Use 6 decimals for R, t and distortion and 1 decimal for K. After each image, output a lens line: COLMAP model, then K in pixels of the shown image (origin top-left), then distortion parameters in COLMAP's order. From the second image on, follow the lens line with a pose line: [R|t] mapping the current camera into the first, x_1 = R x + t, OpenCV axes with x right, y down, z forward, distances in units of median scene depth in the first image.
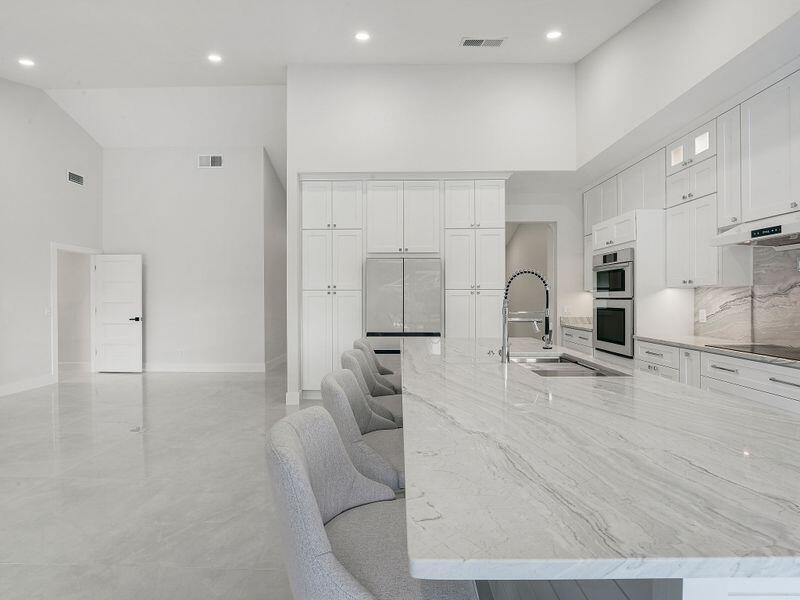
lens RADIAL K [[419.2, 0, 400.0], [0, 419.2, 300.0], [0, 0, 1]] dist [-0.001075, 0.000275]
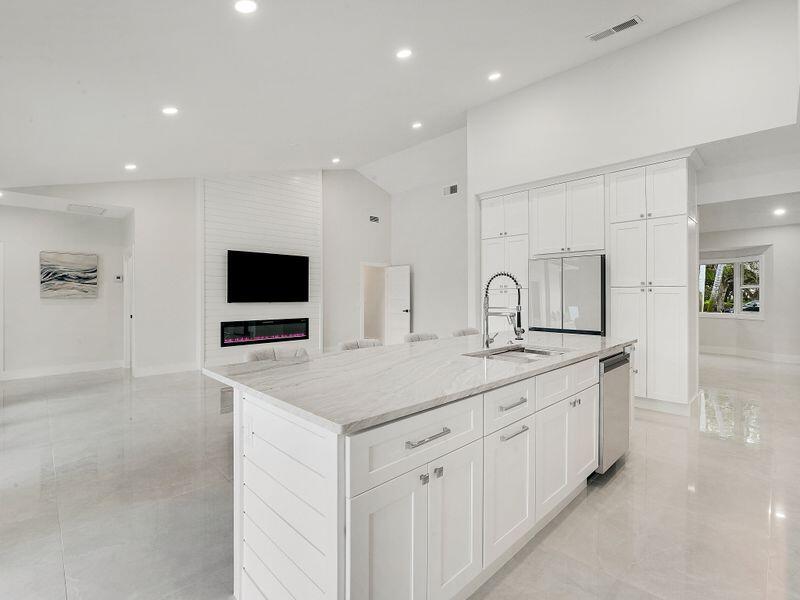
lens RADIAL K [[419.2, 0, 400.0], [0, 419.2, 300.0], [0, 0, 1]] dist [-0.001075, 0.000275]
pose [[0.695980, 0.006171, -0.718035, 0.479965], [-0.002492, 0.999978, 0.006180, -0.000128], [0.718057, -0.002512, 0.695980, -0.017051]]
